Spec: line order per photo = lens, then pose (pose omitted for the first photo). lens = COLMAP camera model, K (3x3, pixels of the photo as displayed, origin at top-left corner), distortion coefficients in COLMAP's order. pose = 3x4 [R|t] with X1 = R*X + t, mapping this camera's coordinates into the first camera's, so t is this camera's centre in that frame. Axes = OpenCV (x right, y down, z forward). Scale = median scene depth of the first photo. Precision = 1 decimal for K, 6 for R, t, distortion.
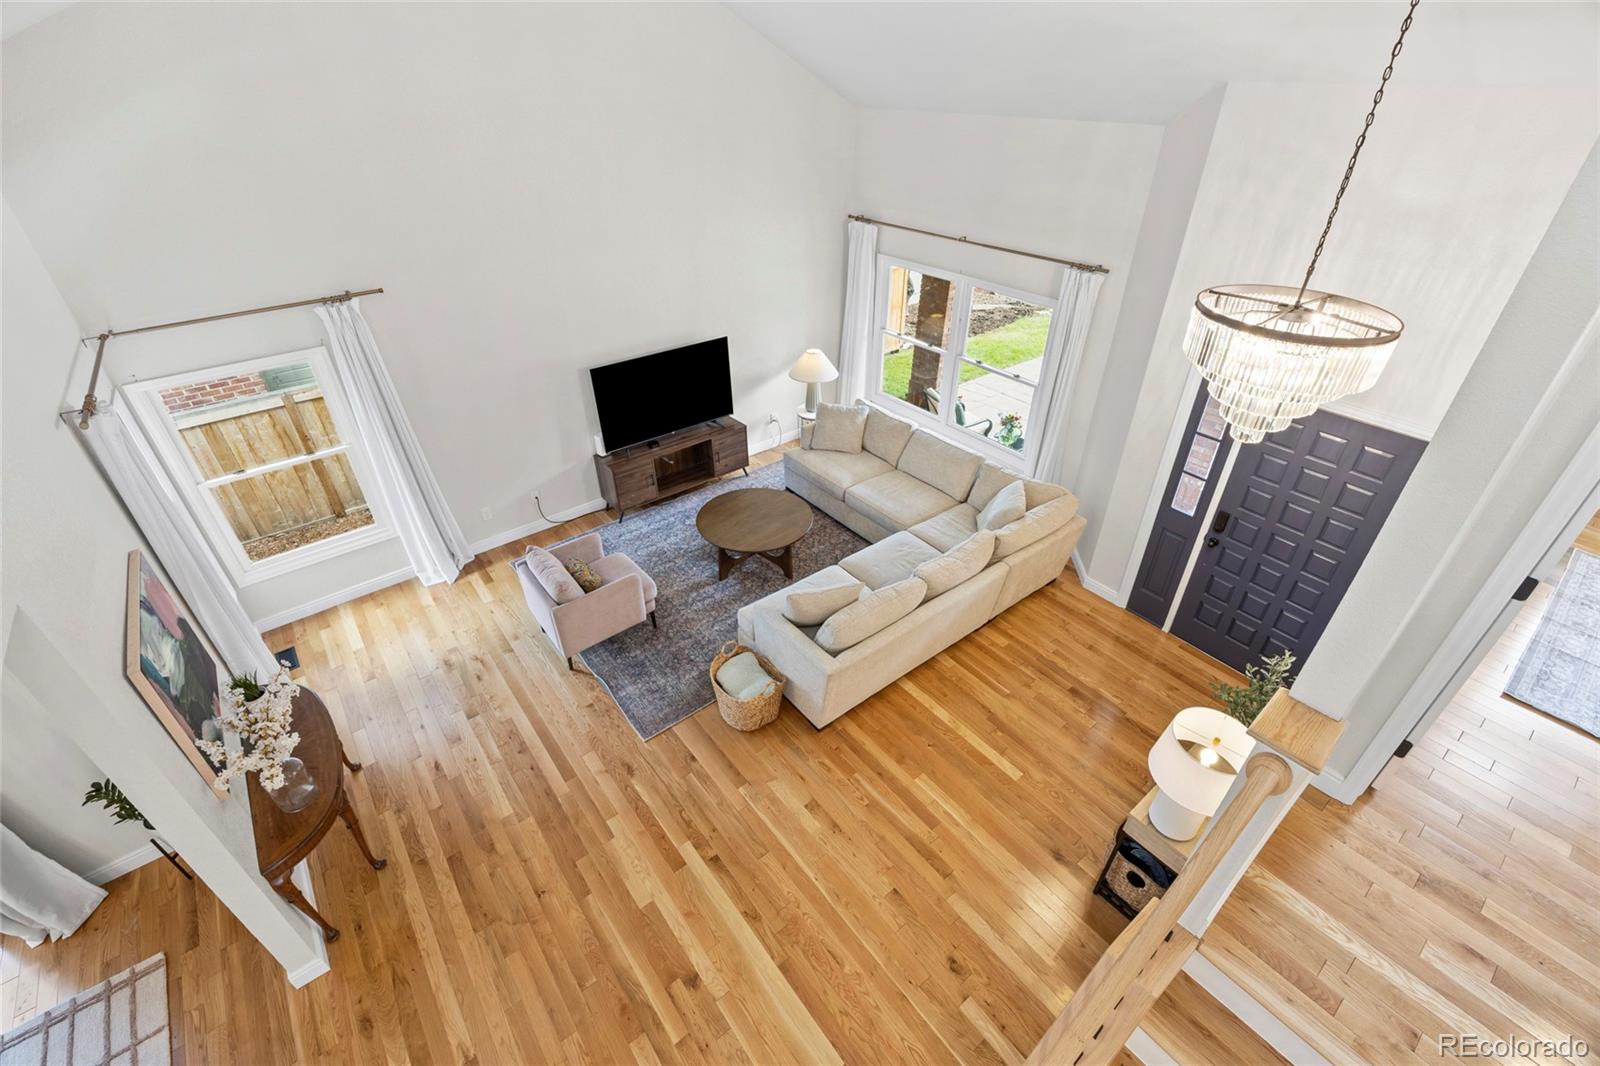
lens RADIAL K [[712.1, 0, 800.0], [0, 712.1, 533.0], [0, 0, 1]] dist [-0.002419, -0.000530]
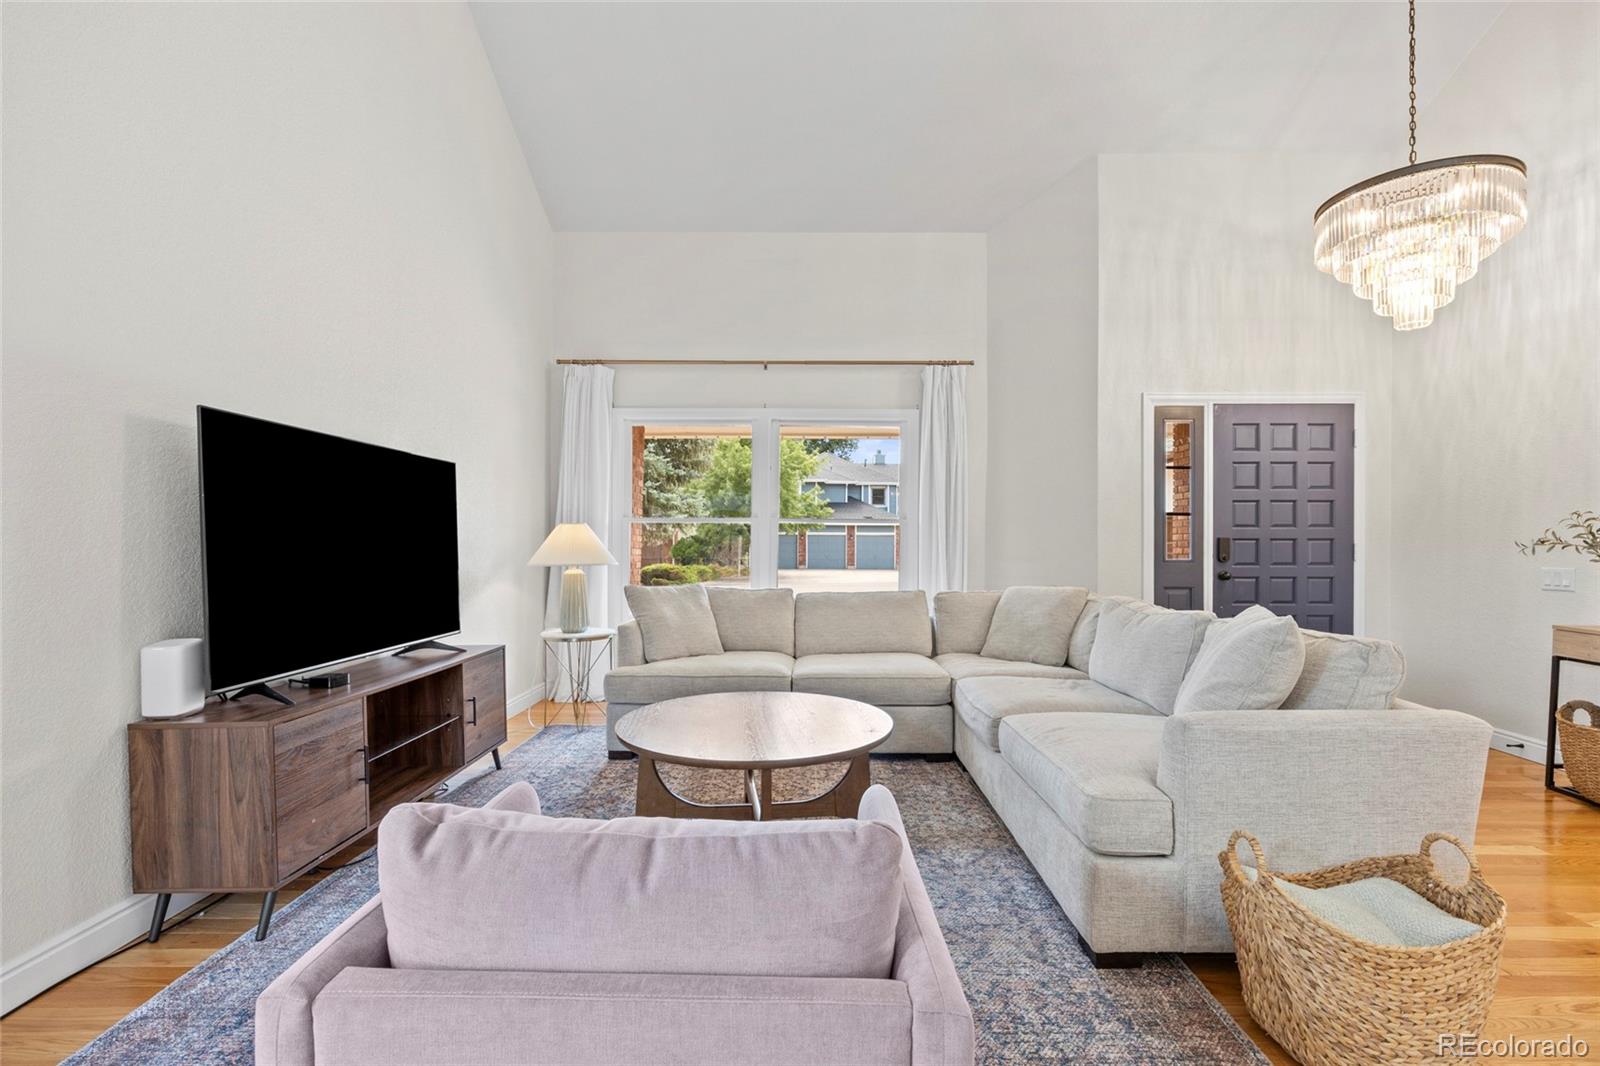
lens RADIAL K [[712.1, 0, 800.0], [0, 712.1, 533.0], [0, 0, 1]] dist [-0.002419, -0.000530]
pose [[0.616729, 0.022427, 0.786856, -0.341277], [0.435396, 0.823050, -0.364717, 0.046645], [-0.655801, 0.567526, 0.497834, 0.625940]]
